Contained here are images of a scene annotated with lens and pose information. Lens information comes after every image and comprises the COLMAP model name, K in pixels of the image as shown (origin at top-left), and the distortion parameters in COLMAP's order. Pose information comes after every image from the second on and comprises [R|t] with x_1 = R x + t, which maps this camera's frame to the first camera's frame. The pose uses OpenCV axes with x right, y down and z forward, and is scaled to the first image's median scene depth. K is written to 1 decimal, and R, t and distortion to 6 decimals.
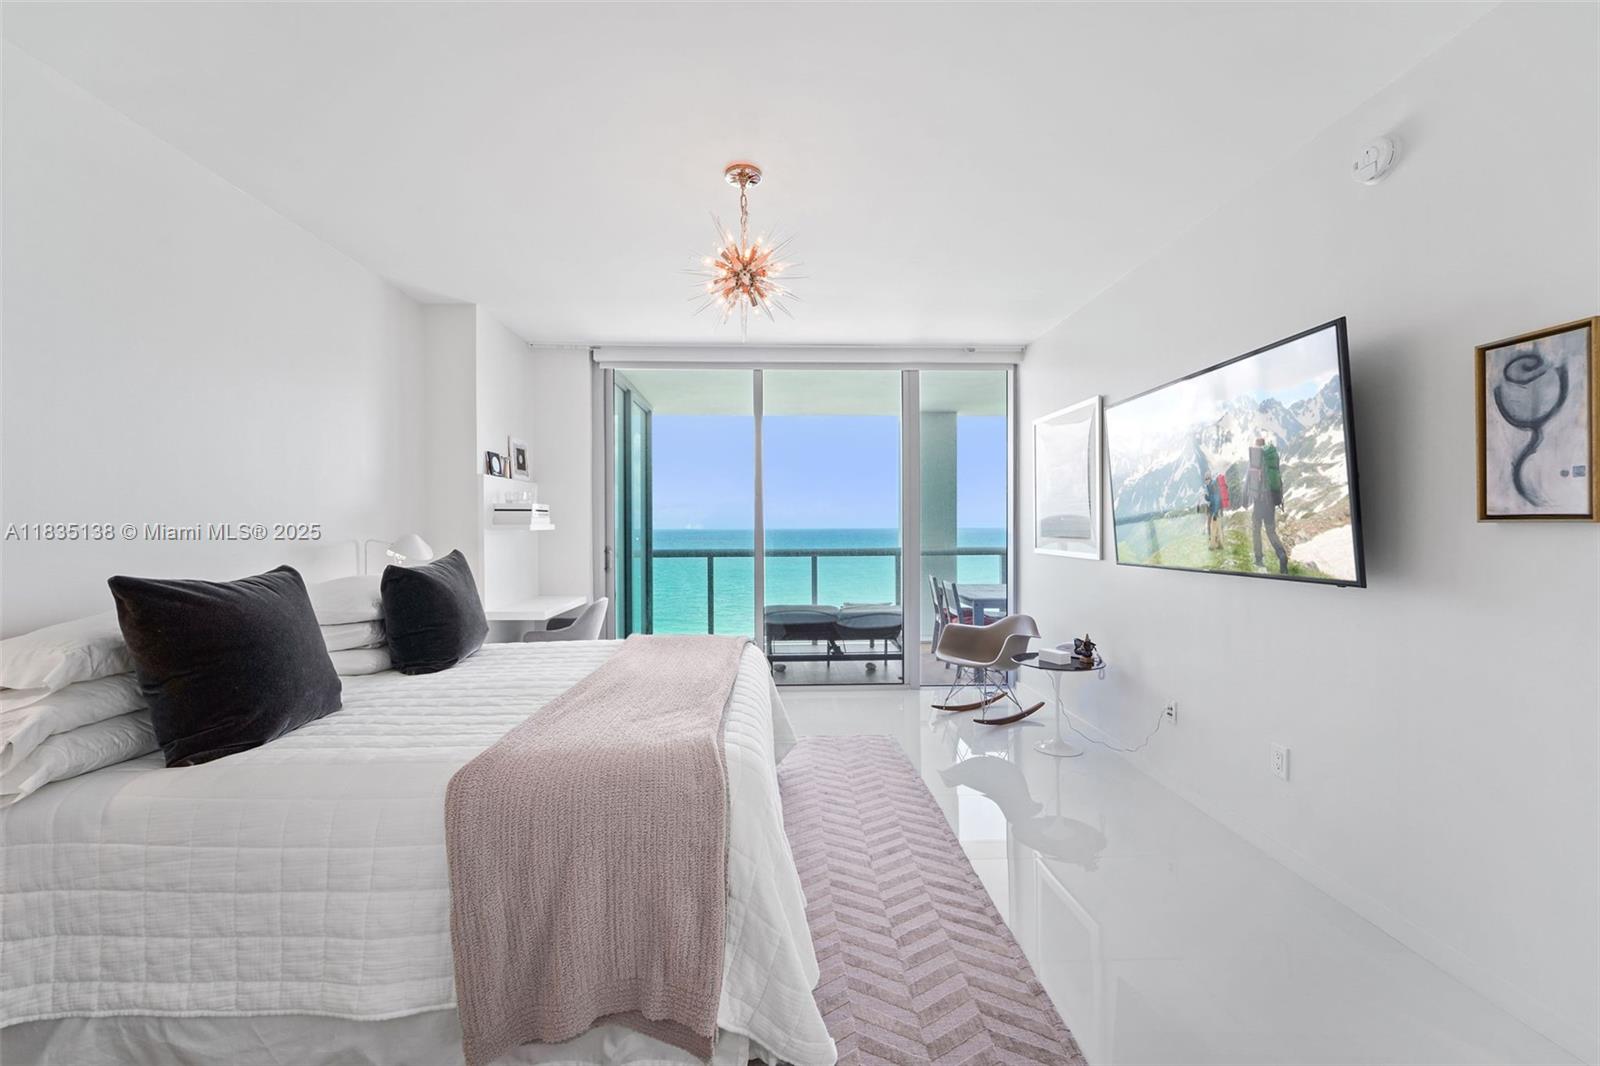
lens RADIAL K [[656.1, 0, 800.5], [0, 656.1, 518.6], [0, 0, 1]] dist [0.003814, -0.003209]
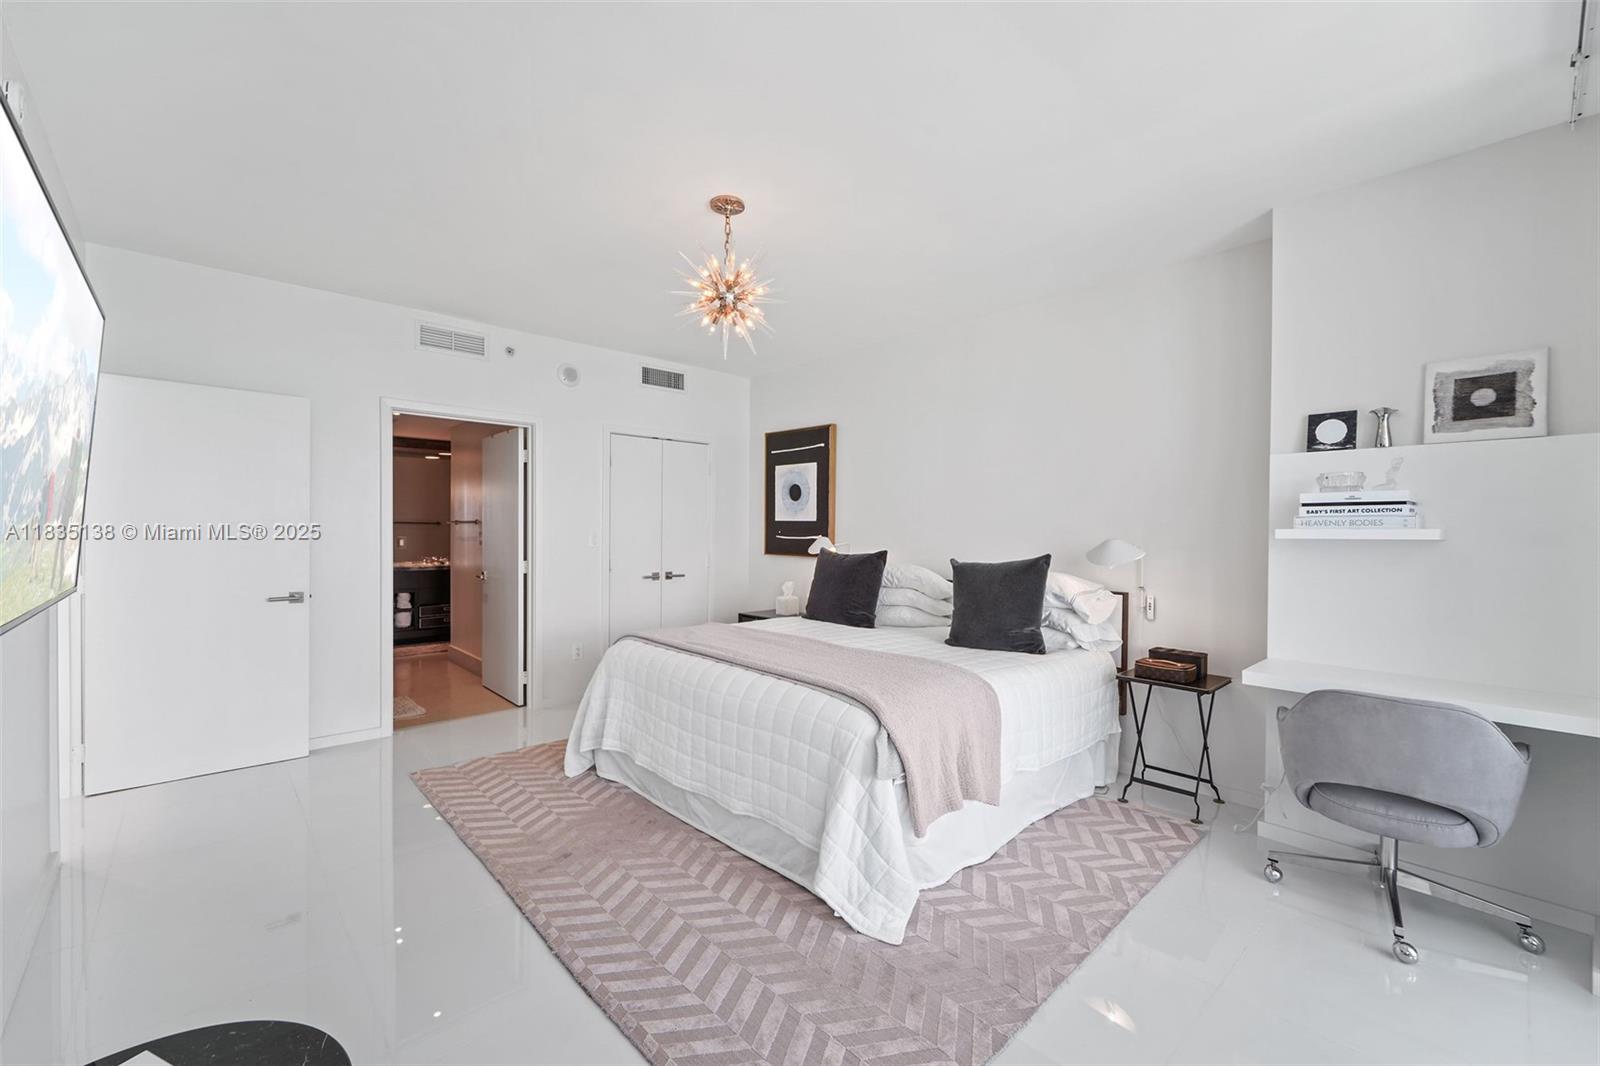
lens RADIAL K [[657.3, 0, 793.1], [0, 657.3, 541.2], [0, 0, 1]] dist [0.001025, -0.000398]
pose [[-0.766285, 0.014338, -0.642341, 0.304496], [0.008901, 0.999892, 0.011700, 0.007676], [0.642440, 0.003248, -0.766330, 1.092194]]
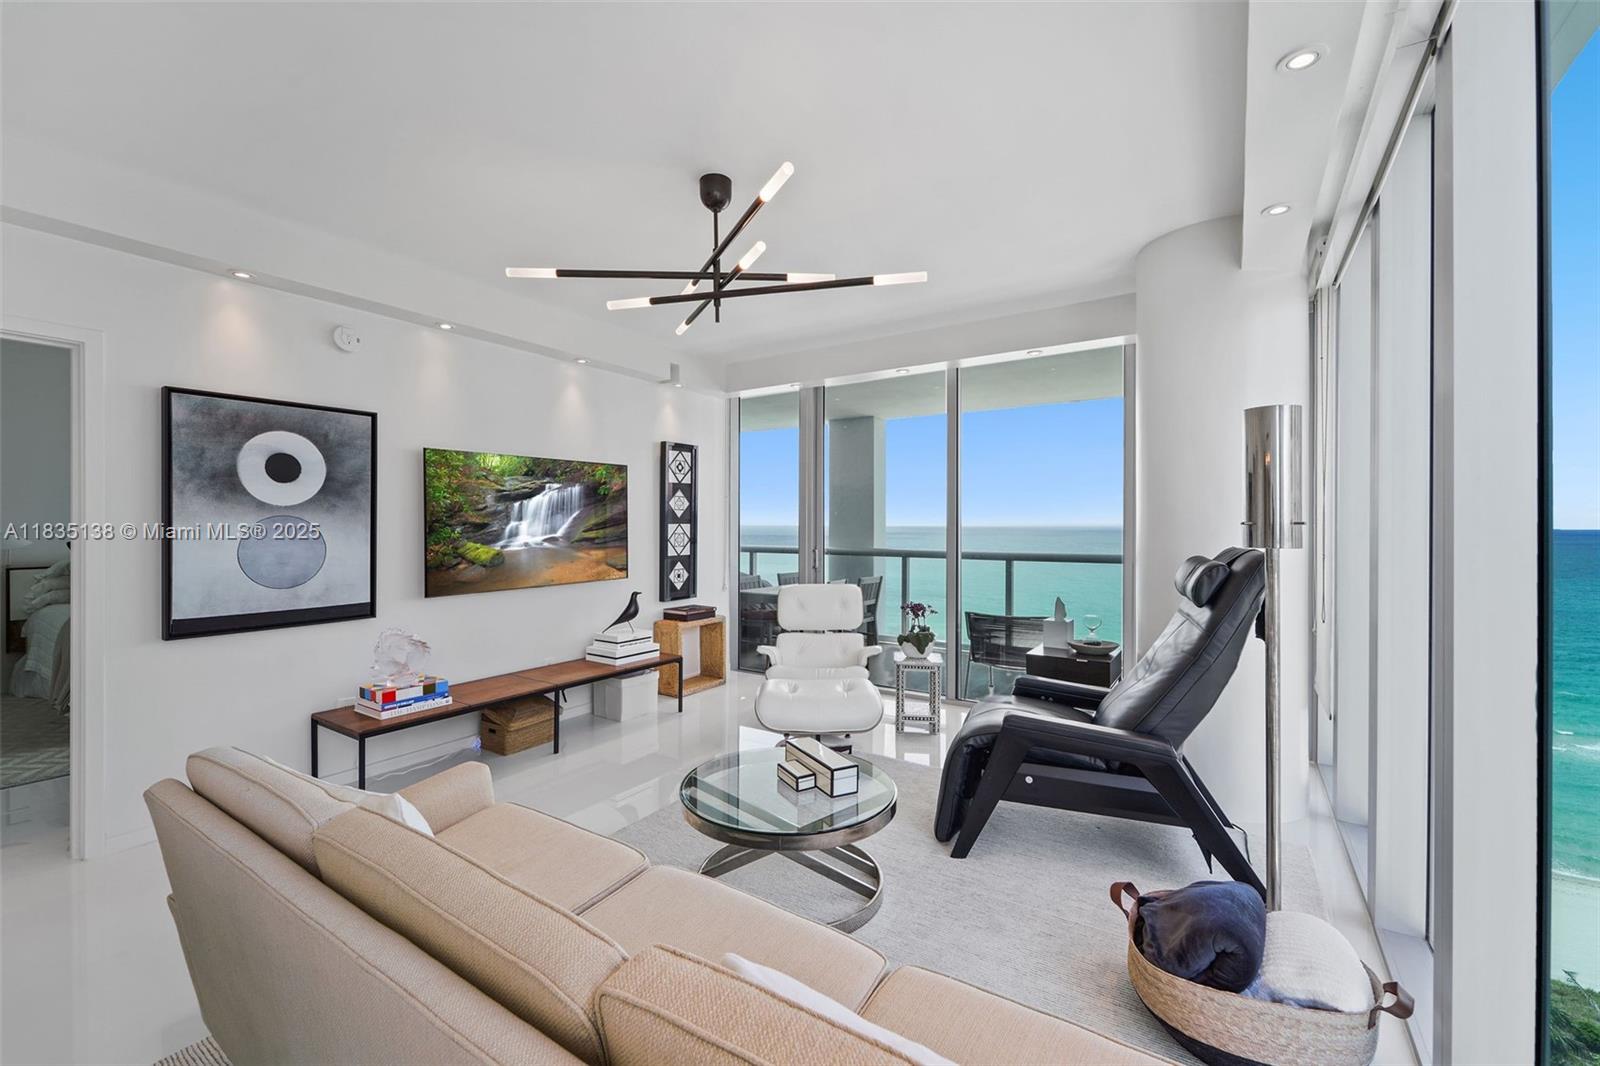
lens RADIAL K [[660.4, 0, 799.5], [0, 660.4, 523.6], [0, 0, 1]] dist [0.011840, -0.005908]
pose [[0.809800, 0.011478, -0.586594, 1.306872], [-0.000792, 0.999829, 0.018470, -0.023321], [0.586706, -0.014493, 0.809670, 0.172571]]
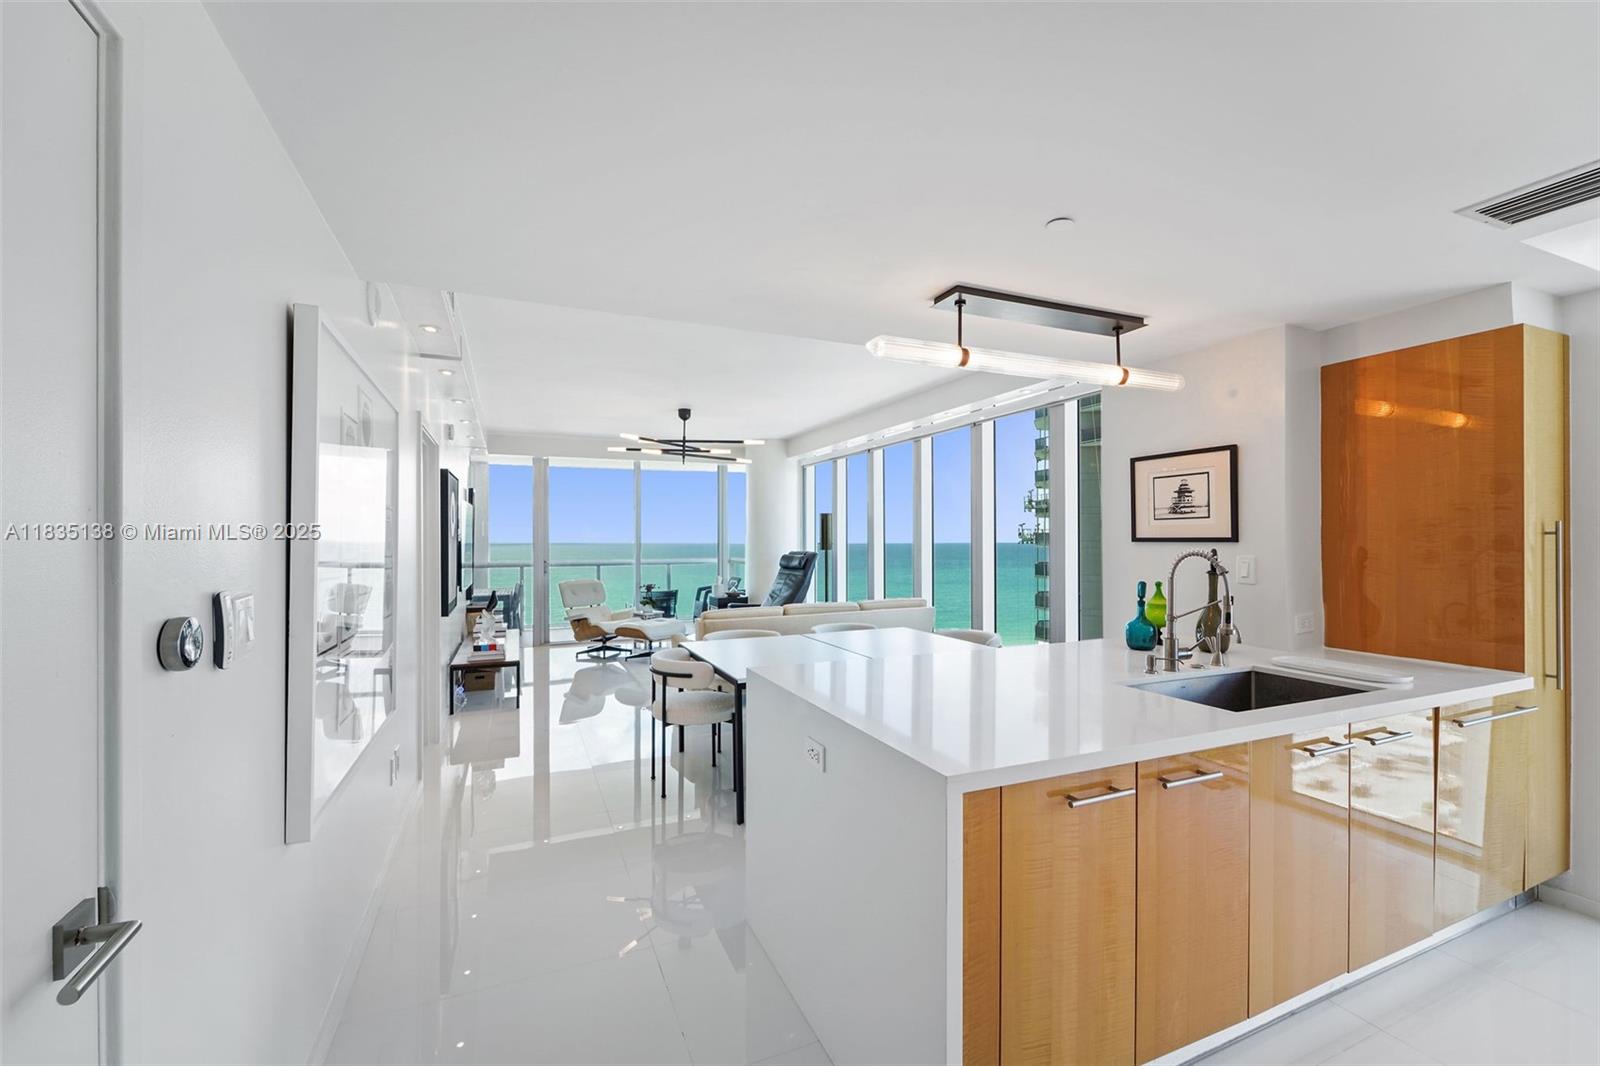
lens RADIAL K [[660.0, 0, 796.2], [0, 660.0, 537.9], [0, 0, 1]] dist [0.003987, -0.003298]
pose [[0.934955, 0.008581, 0.354661, 0.606807], [-0.012764, 0.999874, 0.009457, -0.046467], [-0.354536, -0.013368, 0.934947, -0.868651]]
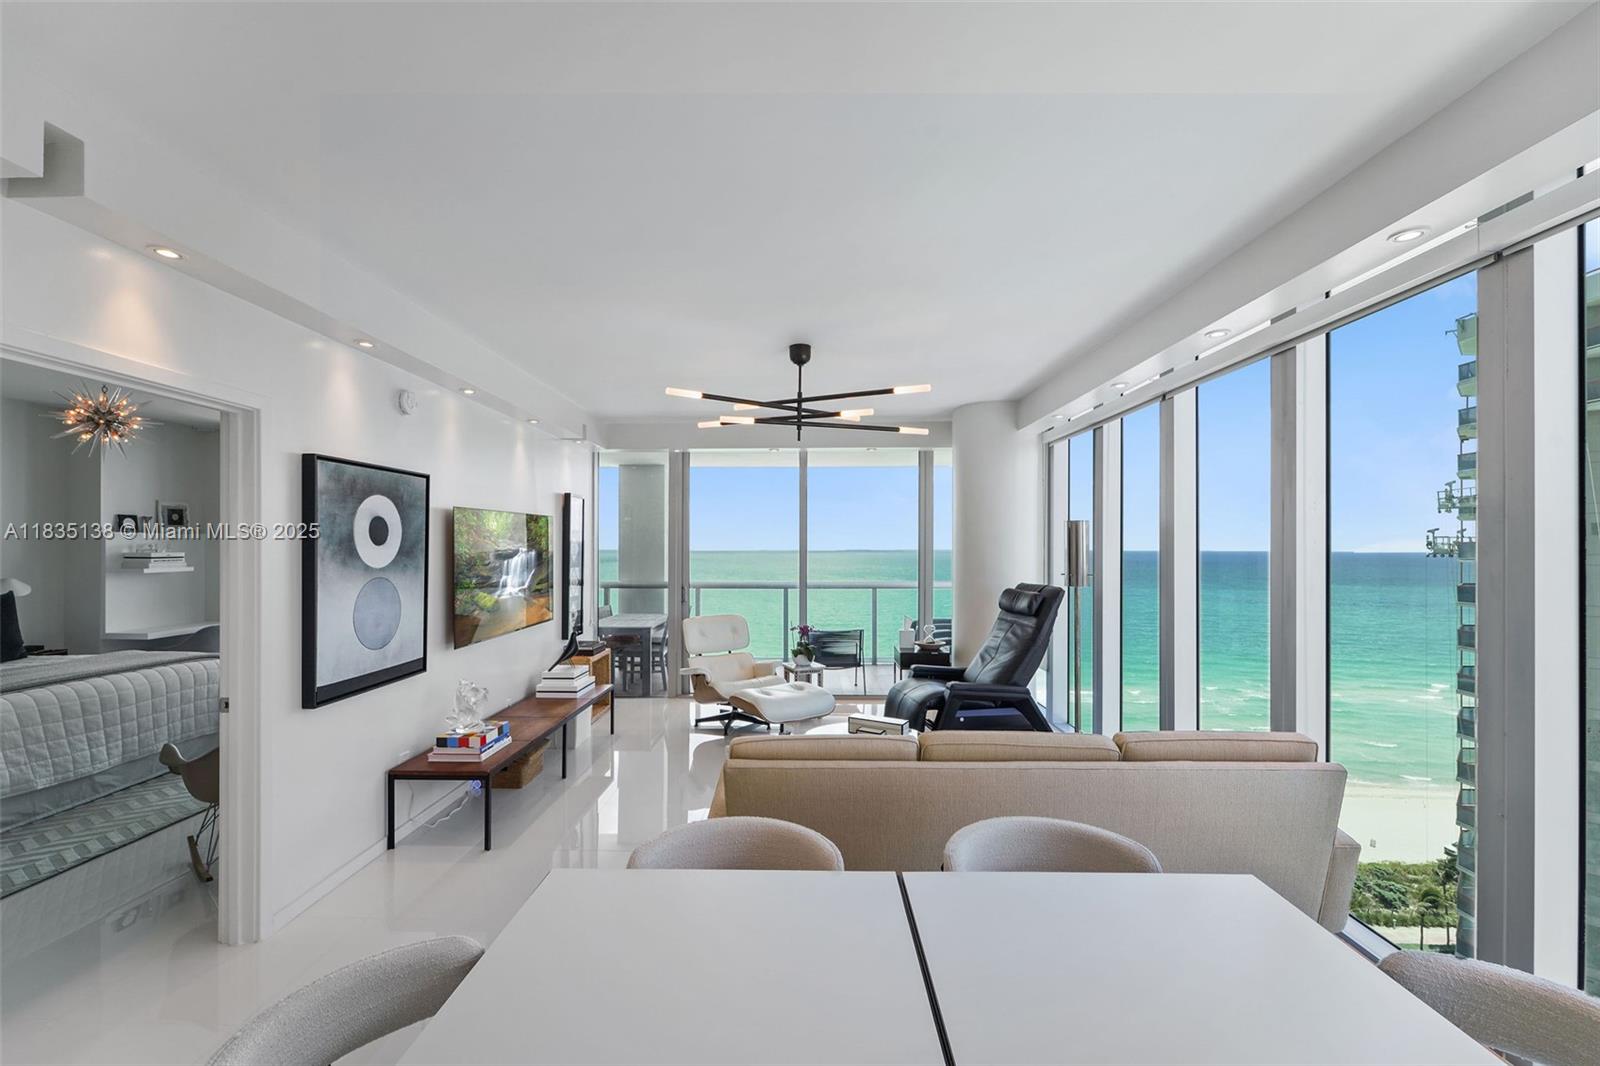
lens RADIAL K [[657.9, 0, 795.3], [0, 657.9, 545.9], [0, 0, 1]] dist [0.007184, -0.003802]
pose [[0.997829, 0.011071, -0.064920, 0.948940], [-0.010129, 0.999839, 0.014814, -0.067496], [0.065073, -0.014124, 0.997781, -0.258508]]
